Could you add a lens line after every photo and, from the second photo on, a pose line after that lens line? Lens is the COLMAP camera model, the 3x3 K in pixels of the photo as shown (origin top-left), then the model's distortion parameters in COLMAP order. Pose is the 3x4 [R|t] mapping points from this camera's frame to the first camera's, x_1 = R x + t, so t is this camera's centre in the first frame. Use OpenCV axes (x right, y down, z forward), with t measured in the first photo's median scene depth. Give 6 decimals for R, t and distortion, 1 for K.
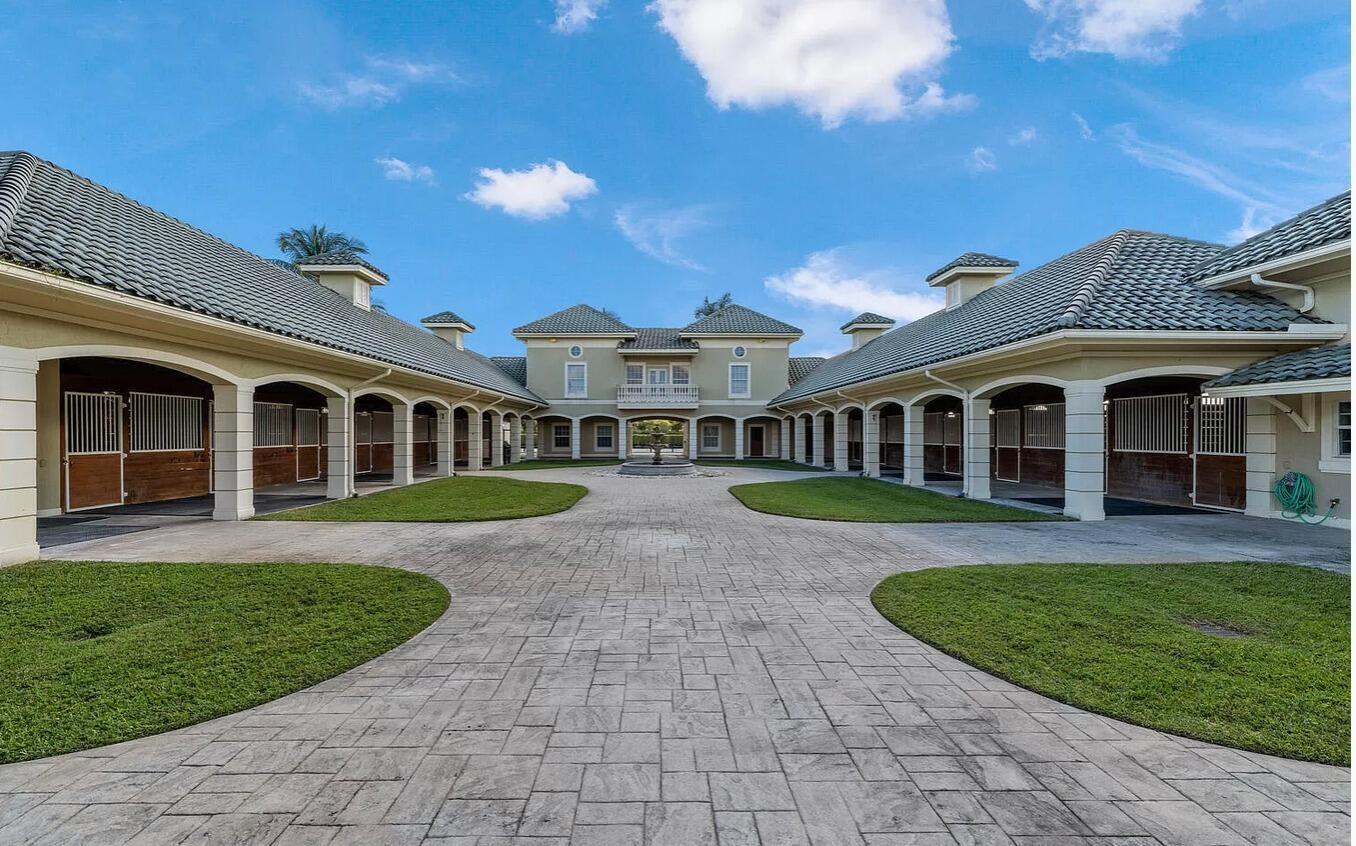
lens RADIAL K [[589.0, 0, 660.4], [0, 589.0, 437.0], [0, 0, 1]] dist [0.008505, -0.000019]
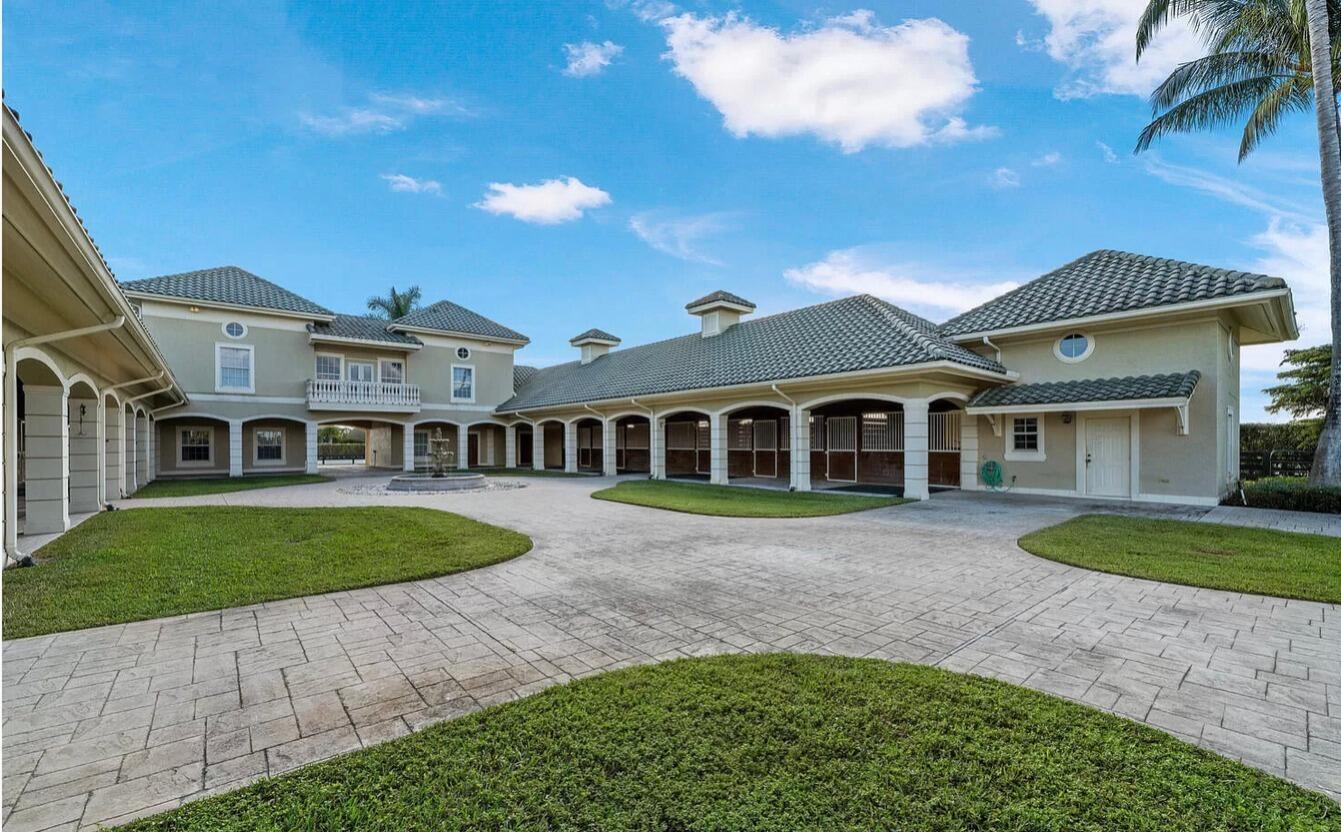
lens RADIAL K [[543.8, 0, 686.9], [0, 543.8, 442.3], [0, 0, 1]] dist [0.001211, -0.000417]
pose [[0.761300, -0.004291, 0.648386, -0.162612], [0.007916, 0.999965, -0.002677, 0.001476], [-0.648352, 0.007171, 0.761307, 0.123689]]
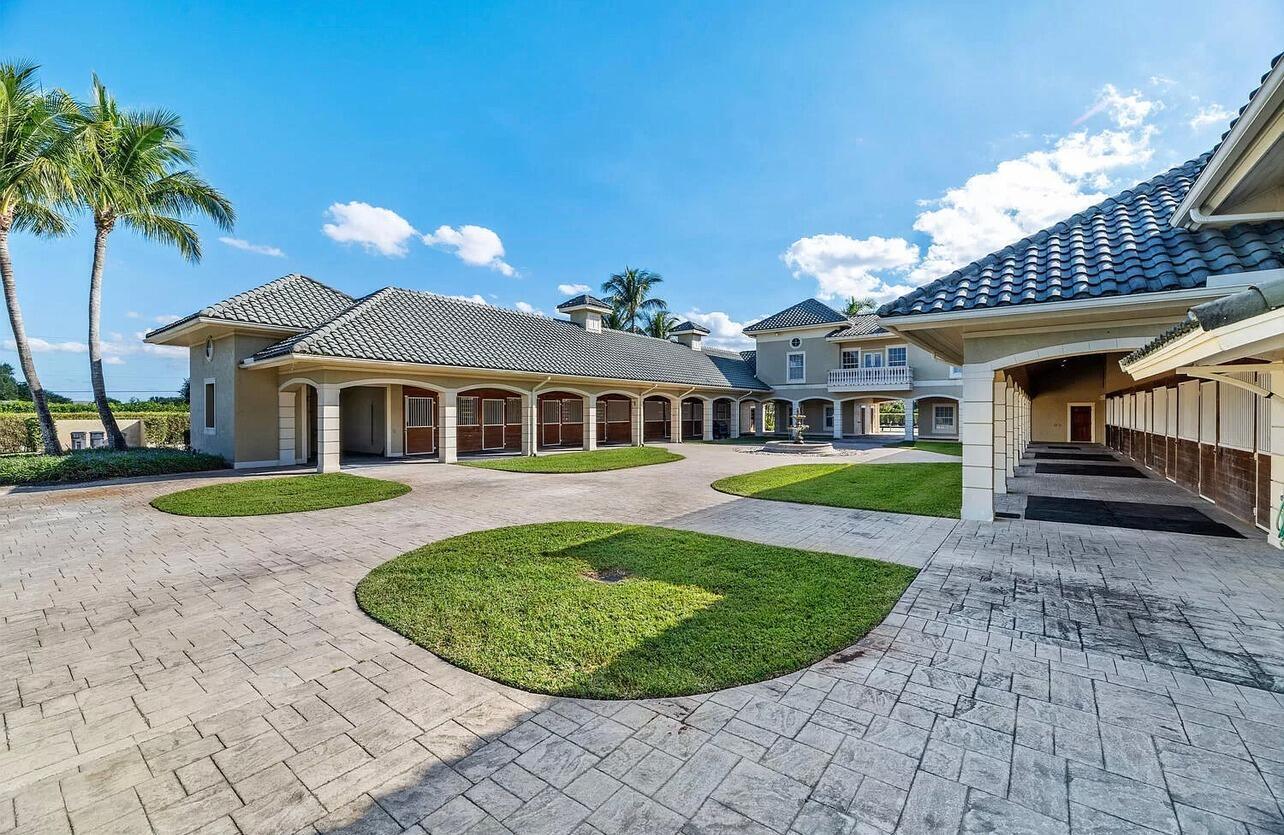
lens RADIAL K [[524.2, 0, 641.7], [0, 524.2, 419.0], [0, 0, 1]] dist [-0.022459, 0.000044]
pose [[0.789074, 0.006263, -0.614266, 0.254396], [-0.002023, 0.999969, 0.007597, -0.005032], [0.614295, -0.004752, 0.789062, 0.021718]]
